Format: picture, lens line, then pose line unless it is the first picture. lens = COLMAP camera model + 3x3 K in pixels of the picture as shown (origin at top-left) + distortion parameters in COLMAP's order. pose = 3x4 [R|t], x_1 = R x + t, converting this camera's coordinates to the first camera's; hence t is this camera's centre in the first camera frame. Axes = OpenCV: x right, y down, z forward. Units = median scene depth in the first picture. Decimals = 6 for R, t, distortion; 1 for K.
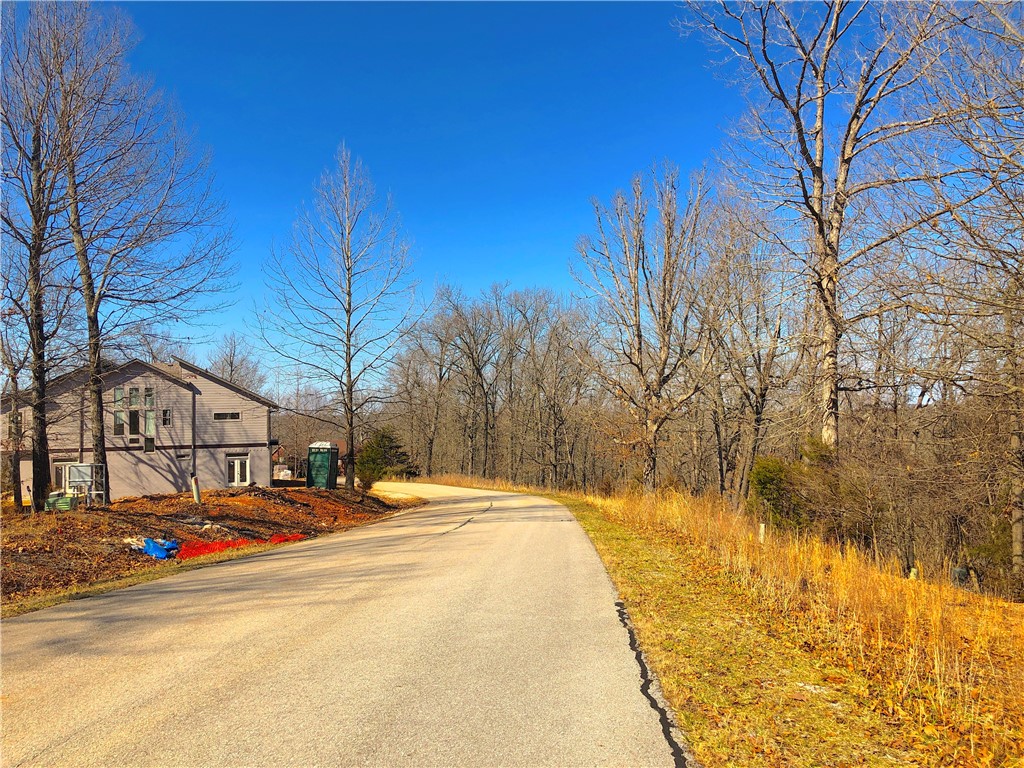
lens RADIAL K [[833.3, 0, 510.1], [0, 833.3, 381.5], [0, 0, 1]] dist [0.008637, 0.007382]
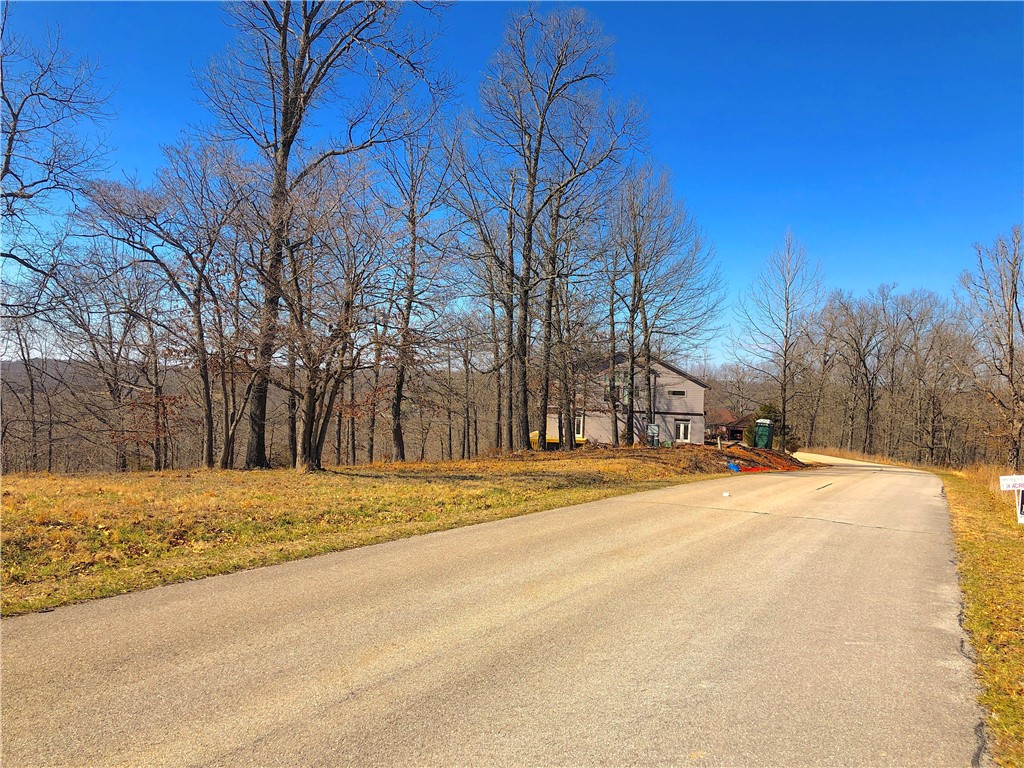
lens RADIAL K [[831.1, 0, 516.9], [0, 831.1, 371.9], [0, 0, 1]] dist [0.019288, -0.002270]
pose [[0.914194, 0.053622, -0.401713, -0.017403], [-0.040671, 0.998343, 0.040706, -0.041475], [0.403230, -0.020875, 0.914860, -0.417734]]
